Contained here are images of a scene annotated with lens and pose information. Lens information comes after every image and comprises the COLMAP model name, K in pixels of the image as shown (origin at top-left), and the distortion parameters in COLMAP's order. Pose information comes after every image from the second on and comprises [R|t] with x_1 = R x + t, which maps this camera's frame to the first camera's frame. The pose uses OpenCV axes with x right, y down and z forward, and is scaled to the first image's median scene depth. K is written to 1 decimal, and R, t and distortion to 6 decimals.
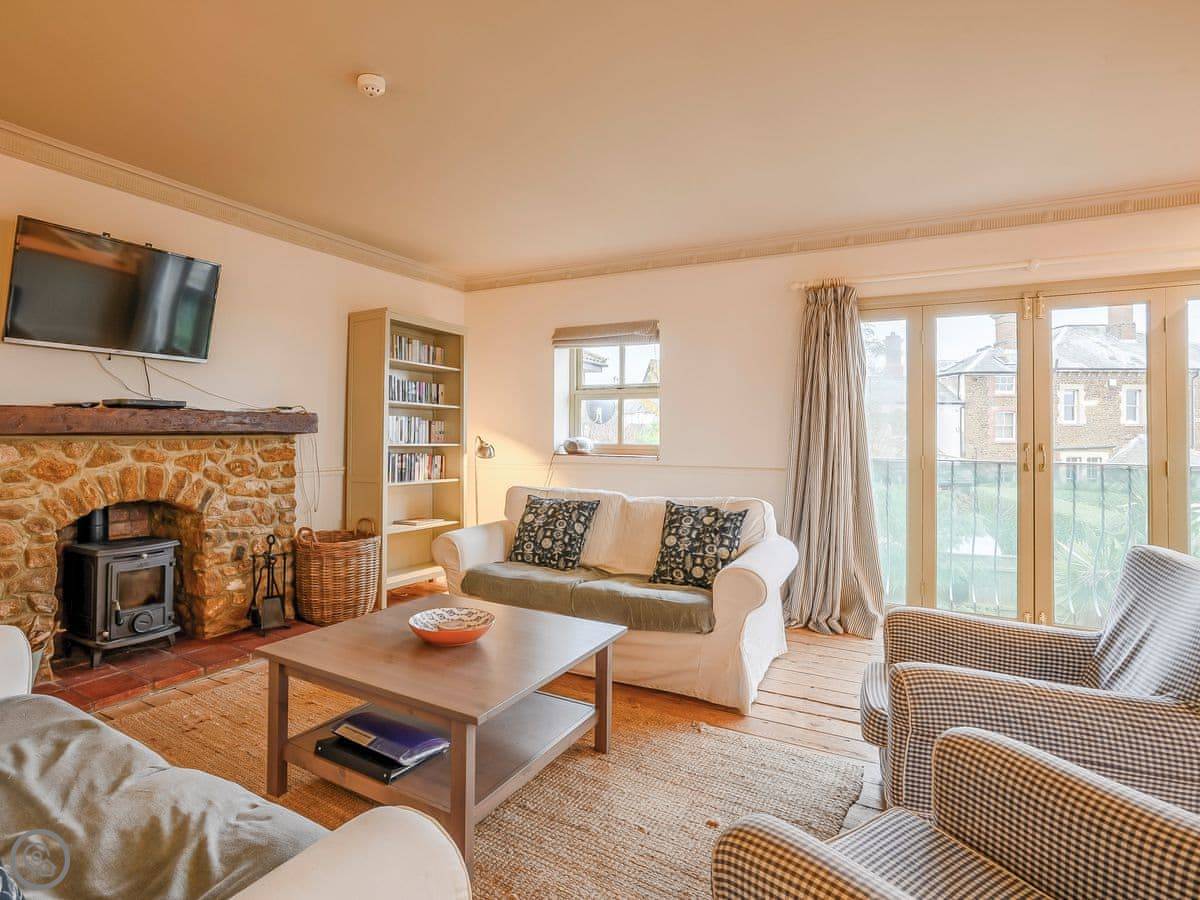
lens RADIAL K [[653.4, 0, 559.7], [0, 653.4, 419.6], [0, 0, 1]] dist [-0.054506, 0.028517]
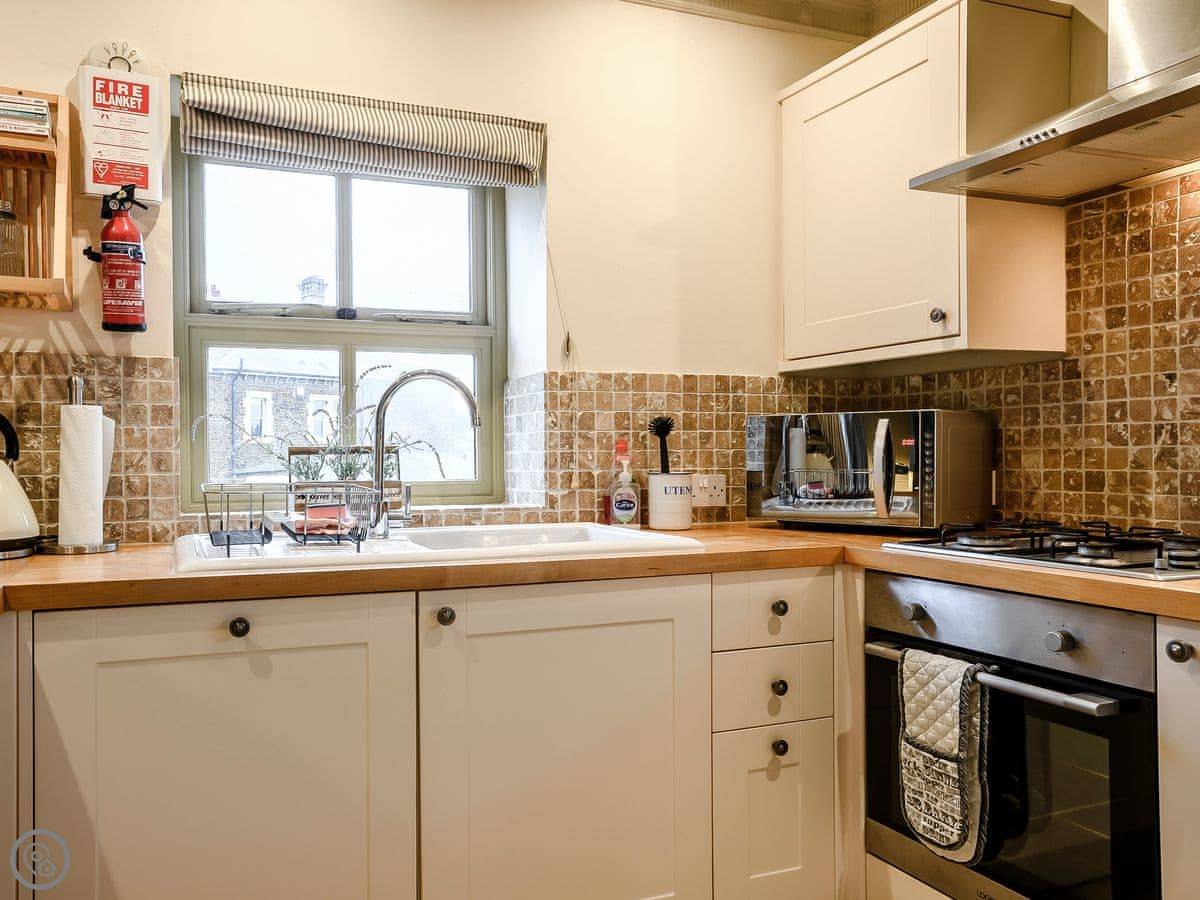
lens RADIAL K [[930.9, 0, 521.8], [0, 930.9, 470.7], [0, 0, 1]] dist [-0.017948, 0.051492]
pose [[0.623375, -0.024314, 0.781545, 0.913552], [-0.004587, 0.999386, 0.034750, 0.014514], [-0.781910, -0.025248, 0.622880, 0.186533]]
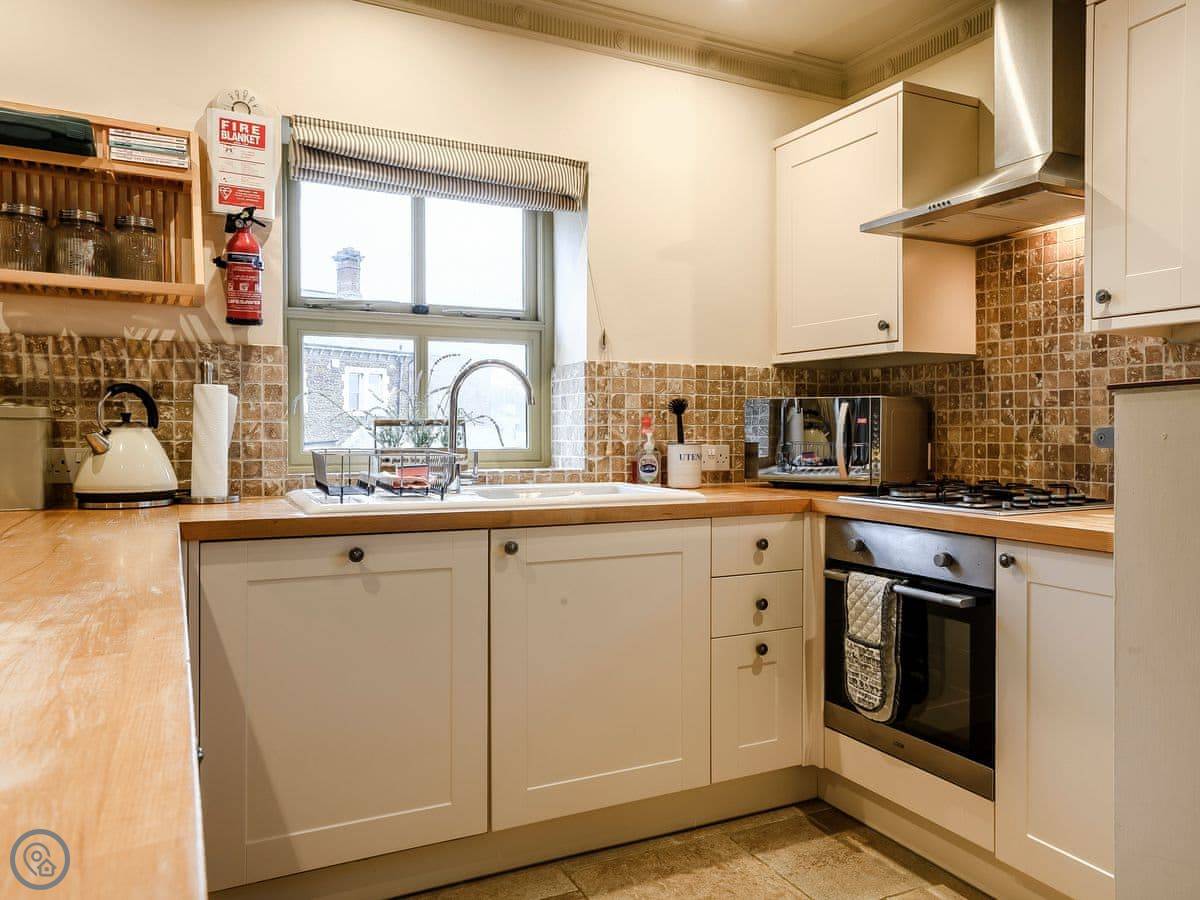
lens RADIAL K [[911.3, 0, 671.2], [0, 911.3, 447.3], [0, 0, 1]] dist [-0.028910, 0.076032]
pose [[0.521909, -0.022608, 0.852701, 0.796047], [-0.015526, 0.999231, 0.035996, 0.013079], [-0.852860, -0.032026, 0.521157, 0.102262]]
